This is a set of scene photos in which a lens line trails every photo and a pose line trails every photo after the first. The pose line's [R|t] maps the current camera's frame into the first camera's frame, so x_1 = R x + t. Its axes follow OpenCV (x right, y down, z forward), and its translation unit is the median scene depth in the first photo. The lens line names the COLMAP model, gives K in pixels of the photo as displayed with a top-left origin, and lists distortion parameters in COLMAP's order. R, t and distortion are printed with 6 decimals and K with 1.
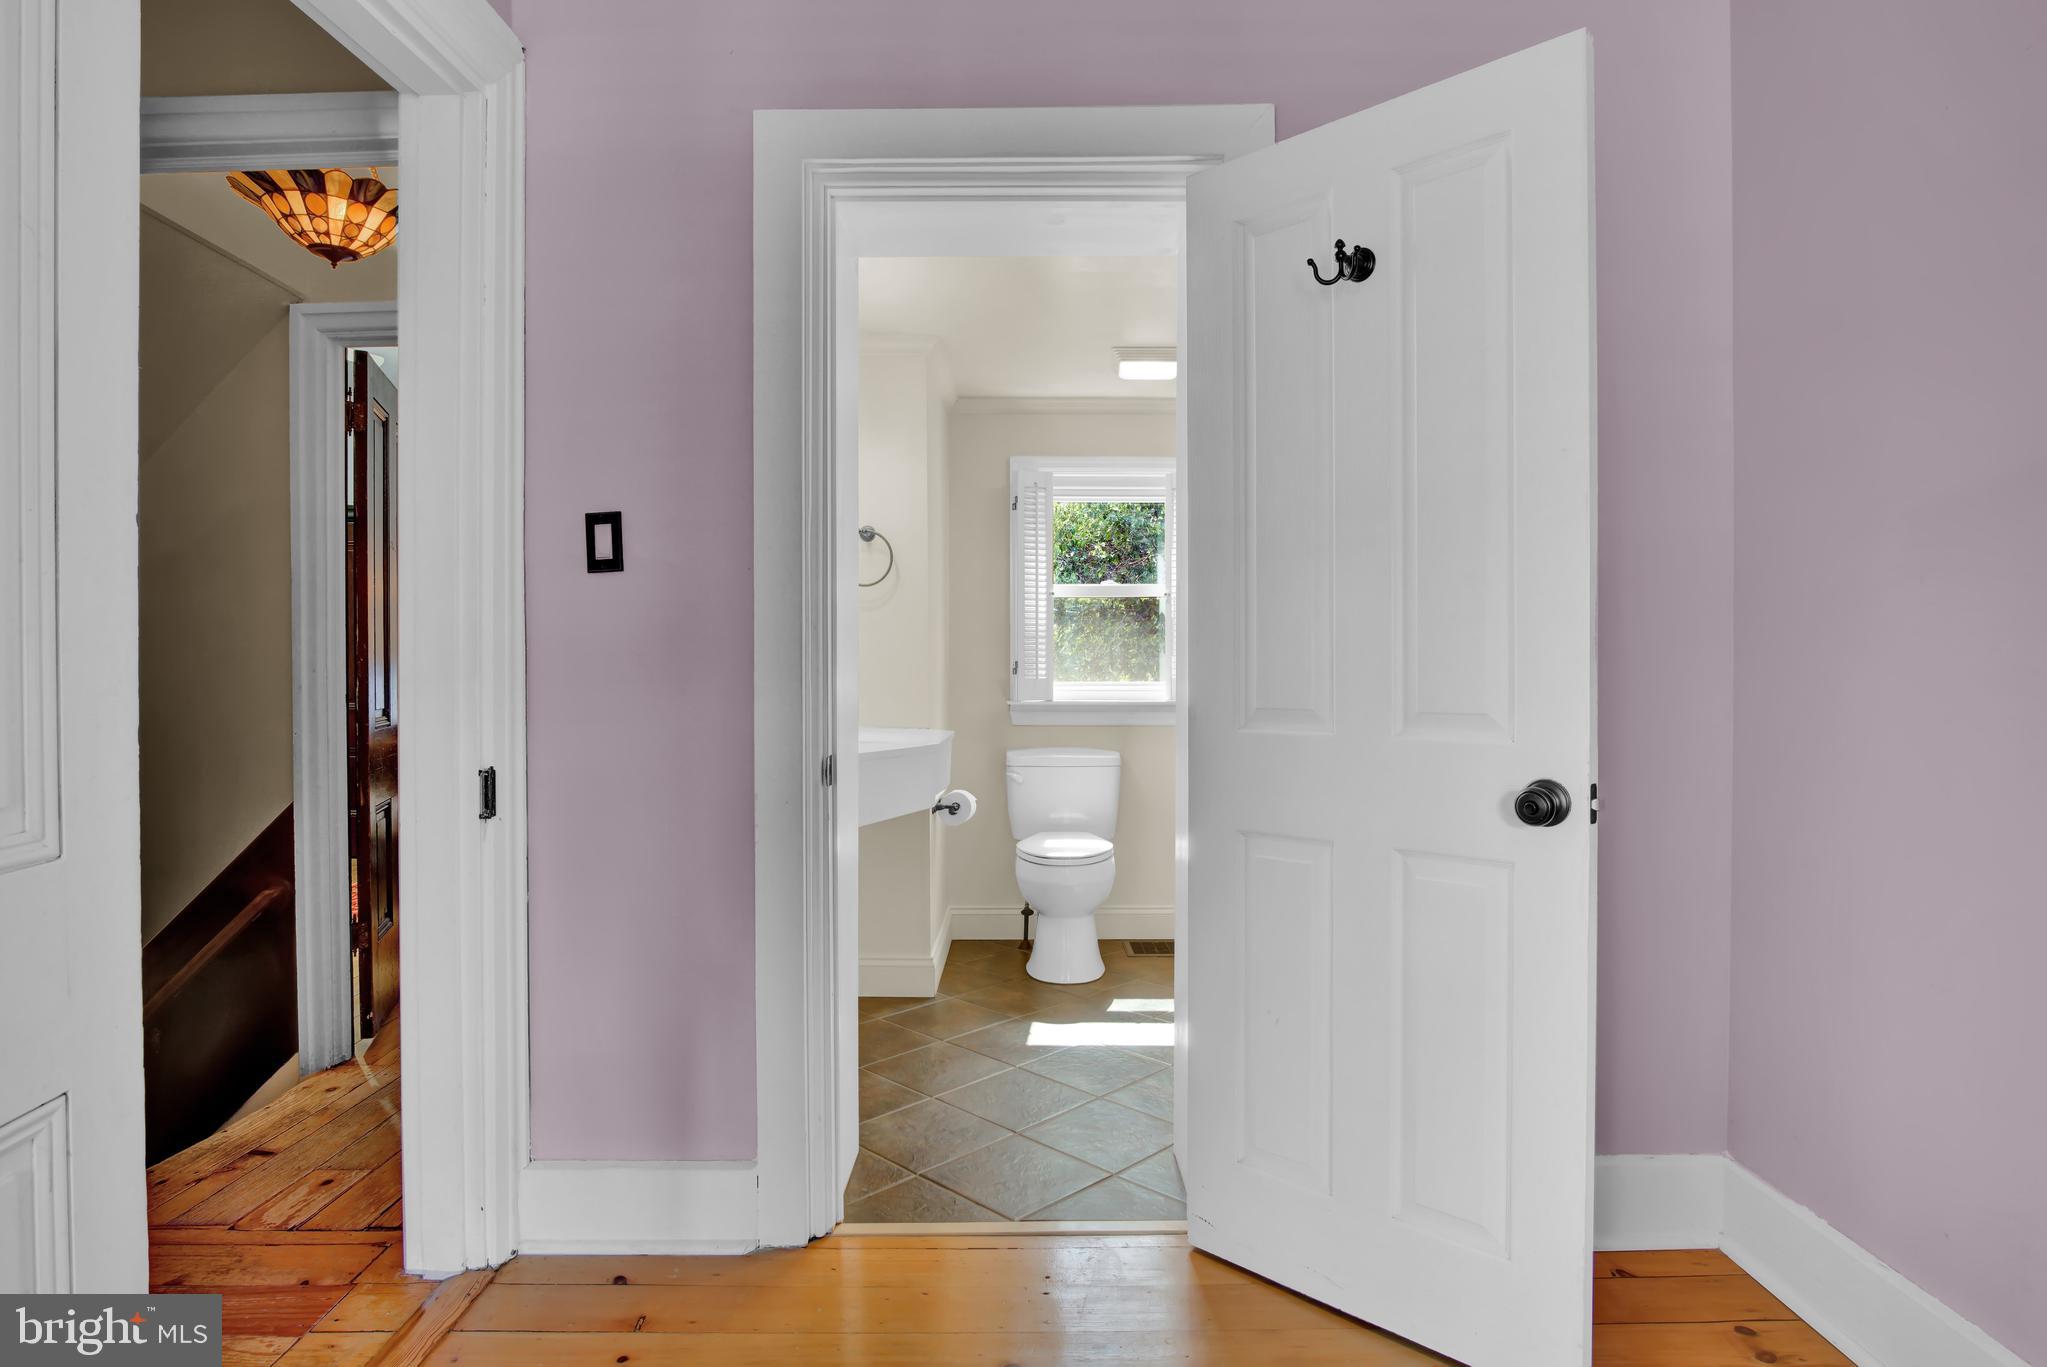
lens RADIAL K [[1099.7, 0, 1027.9], [0, 1099.7, 677.9], [0, 0, 1]] dist [-0.028114, 0.001018]
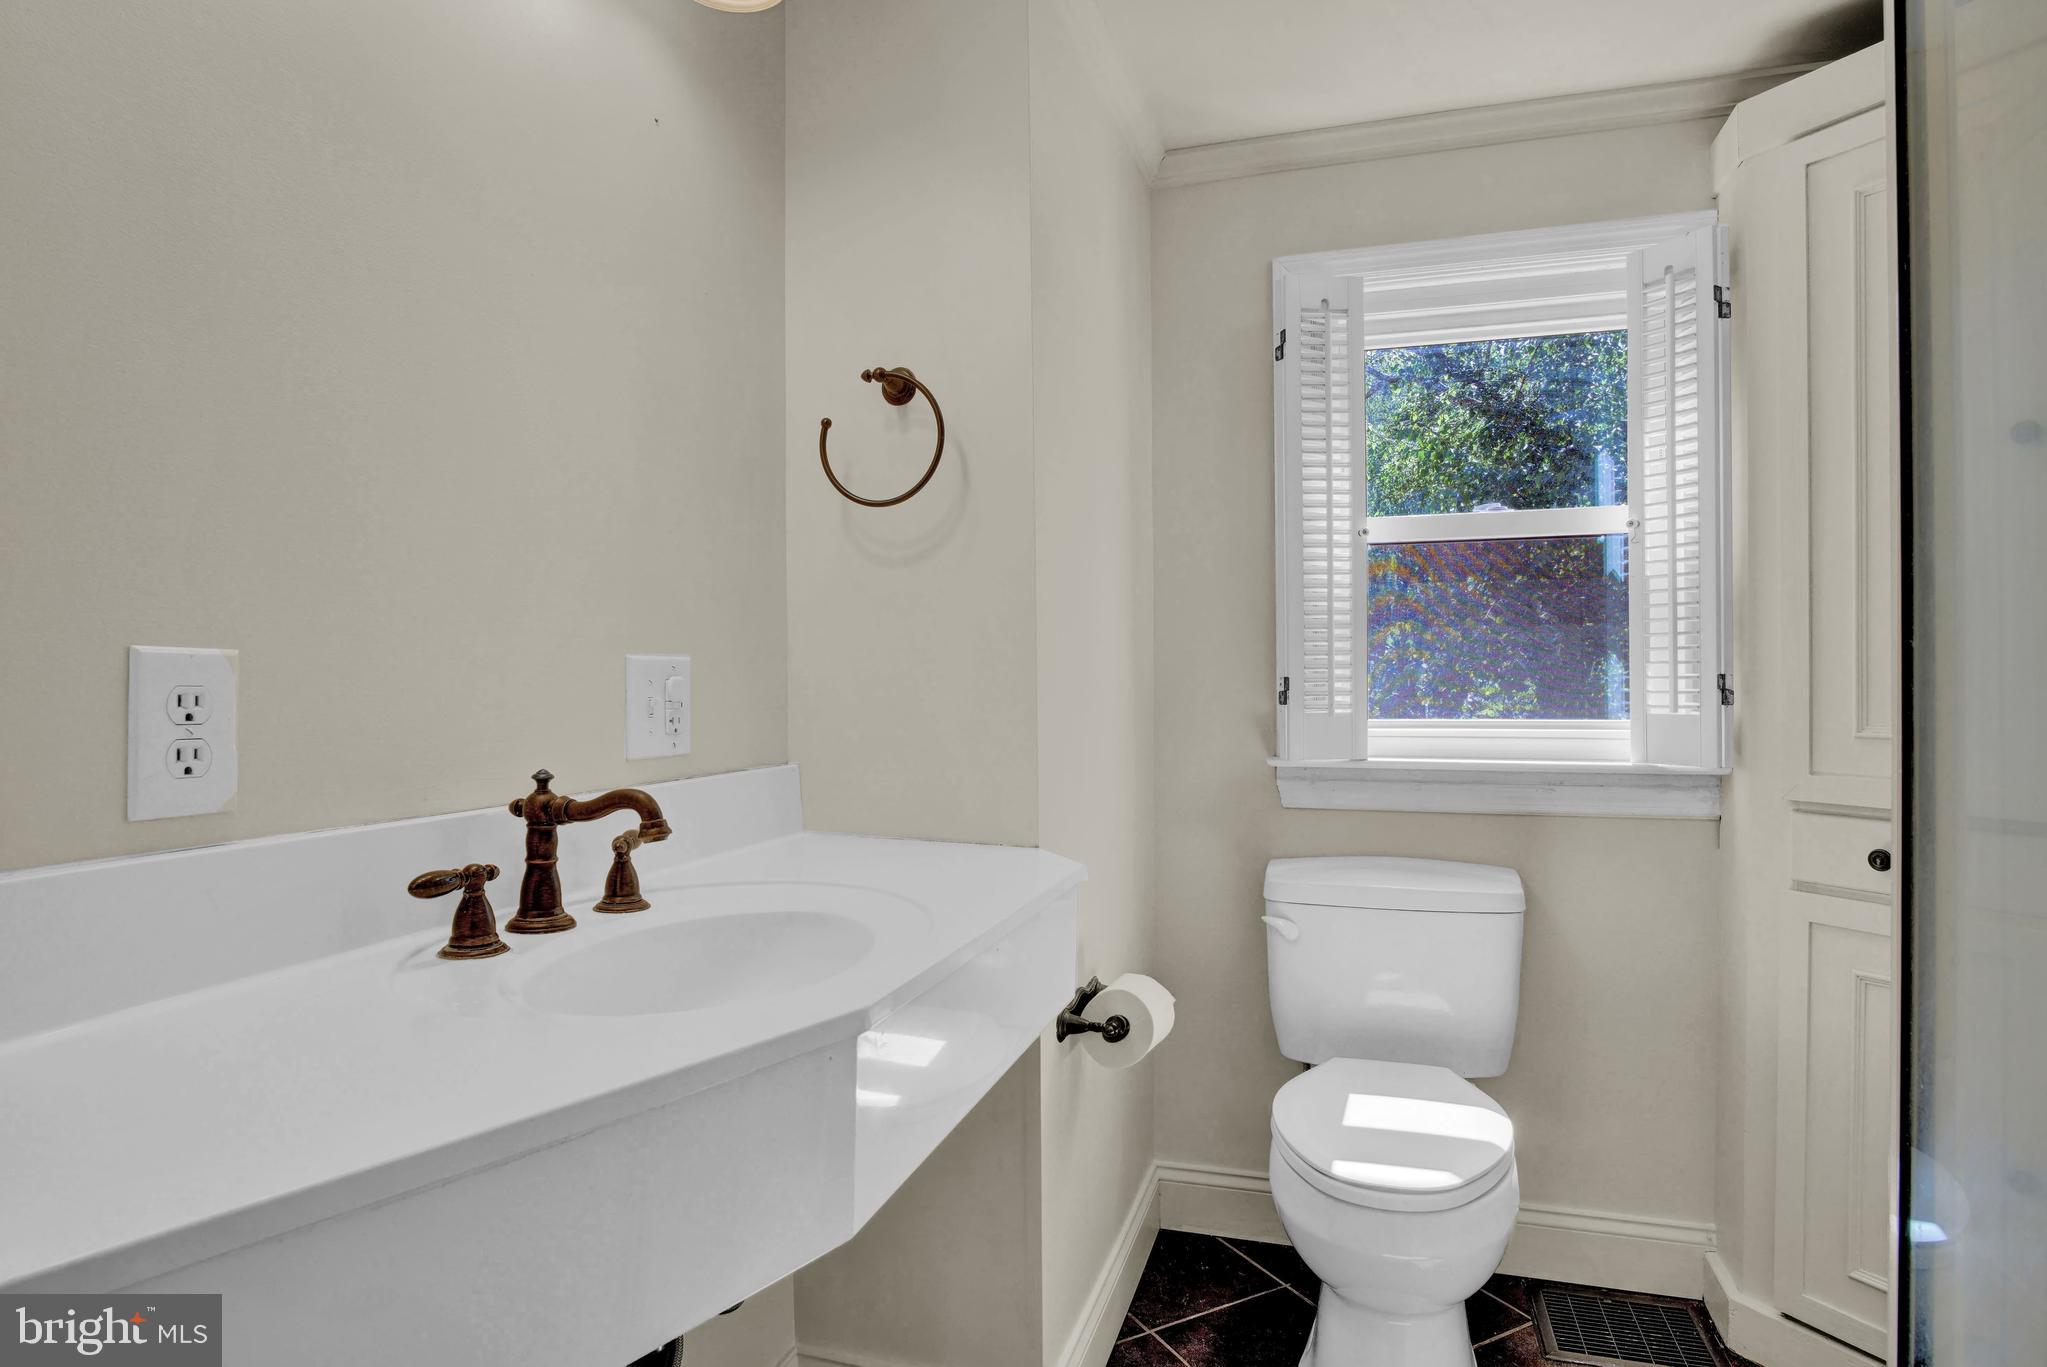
lens RADIAL K [[1099.7, 0, 1027.9], [0, 1099.7, 677.9], [0, 0, 1]] dist [-0.028114, 0.001018]
pose [[0.955668, -0.005076, -0.294401, 0.022704], [0.005167, 0.999987, -0.000471, -0.015228], [0.294400, -0.001071, 0.955682, 0.517561]]
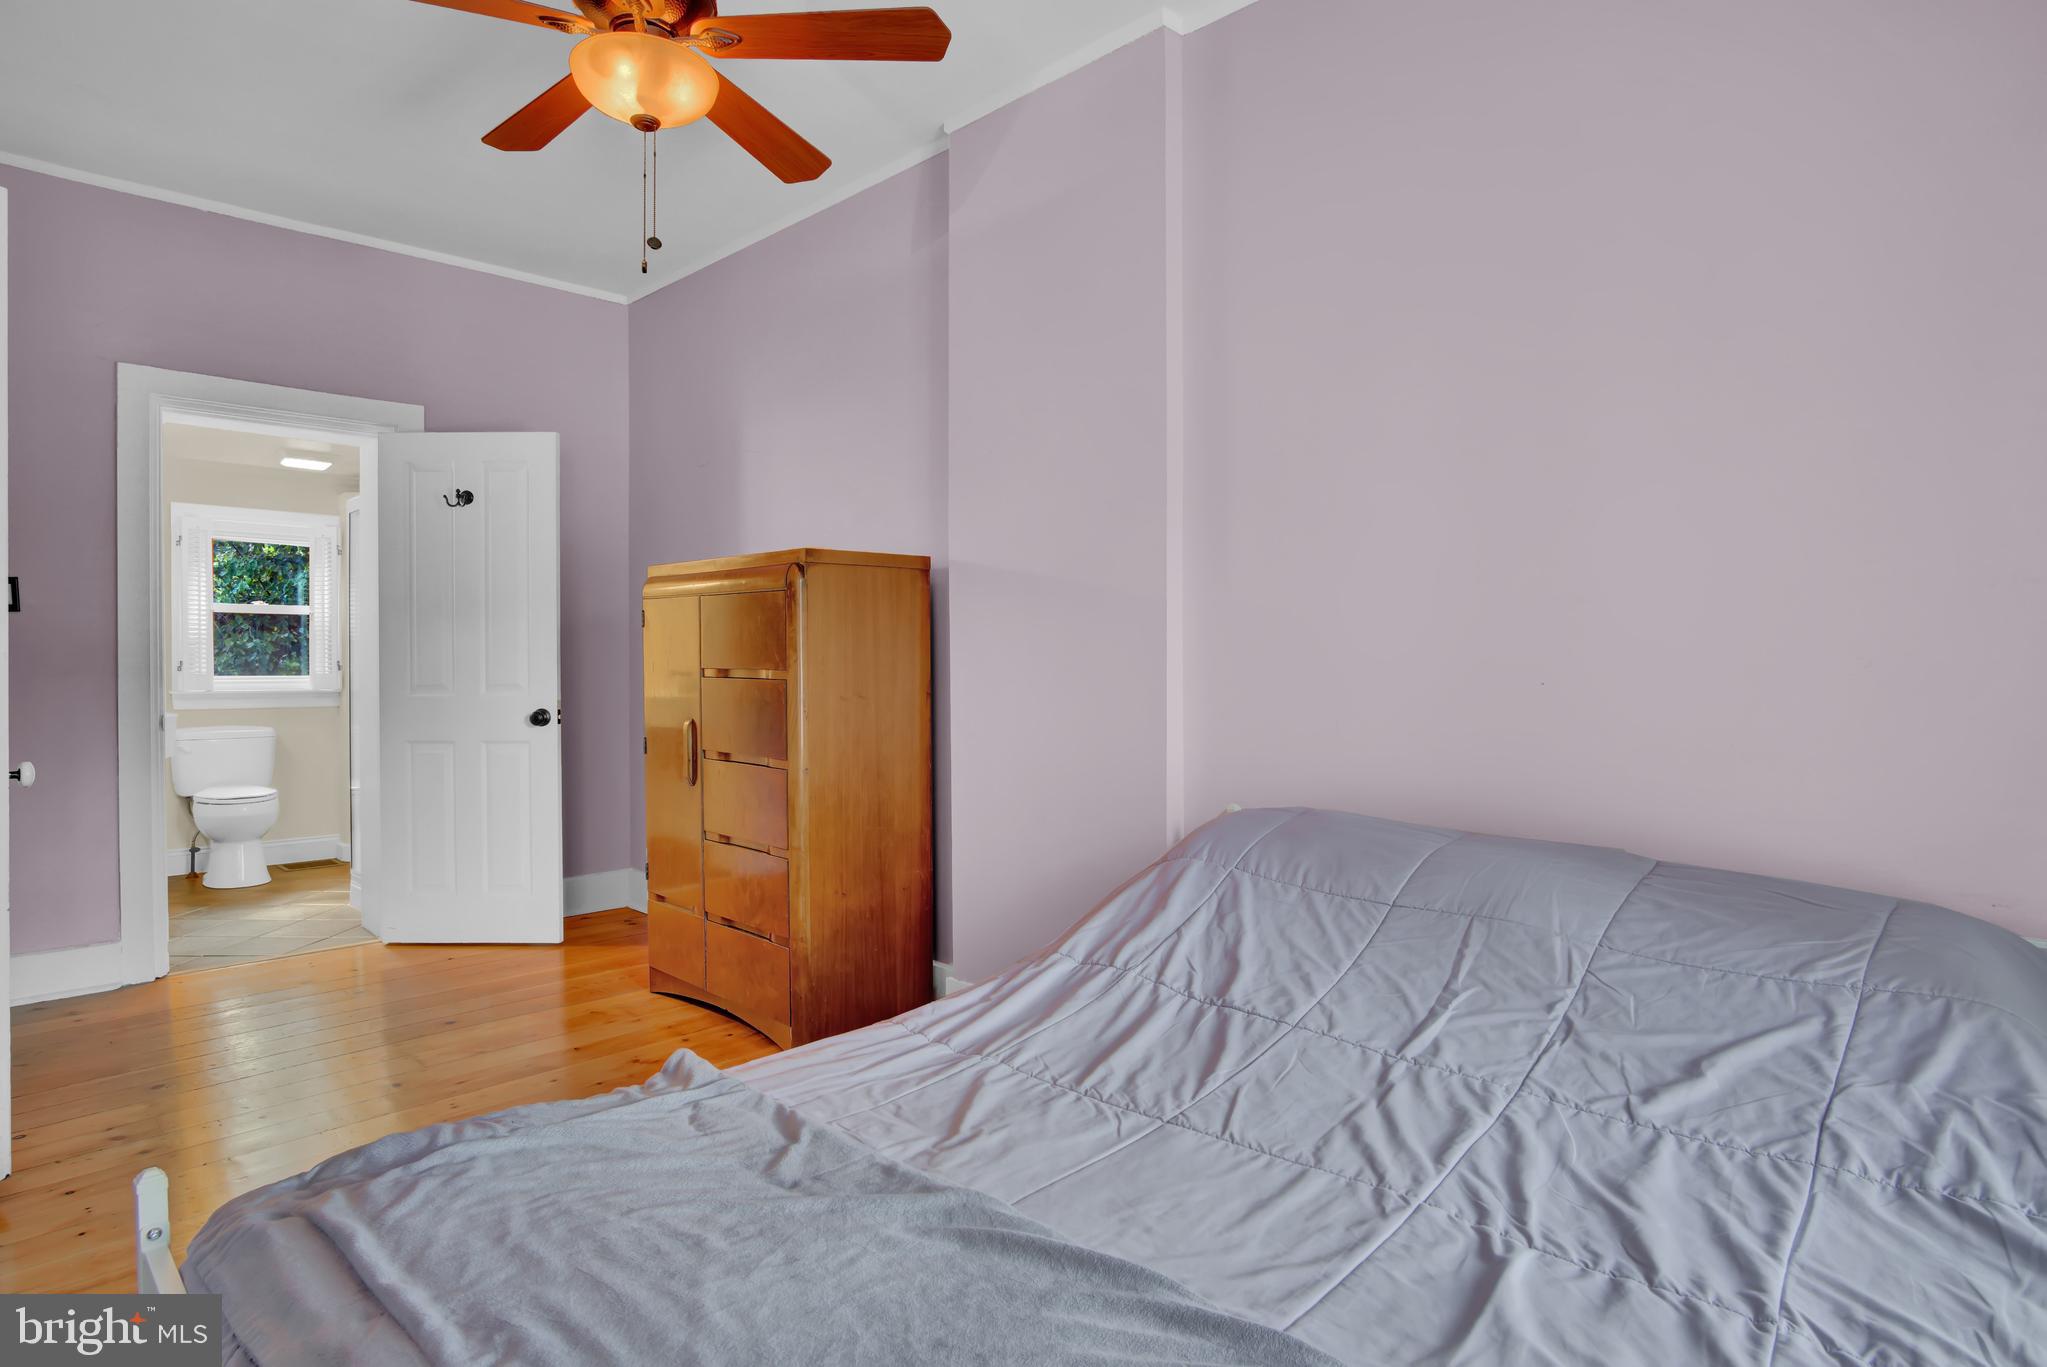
lens RADIAL K [[1099.7, 0, 1027.9], [0, 1099.7, 677.9], [0, 0, 1]] dist [-0.028114, 0.001018]
pose [[0.704899, -0.006135, 0.709281, -0.215242], [0.004516, 0.999981, 0.004161, 0.004336], [-0.709293, 0.000270, 0.704913, -0.635800]]
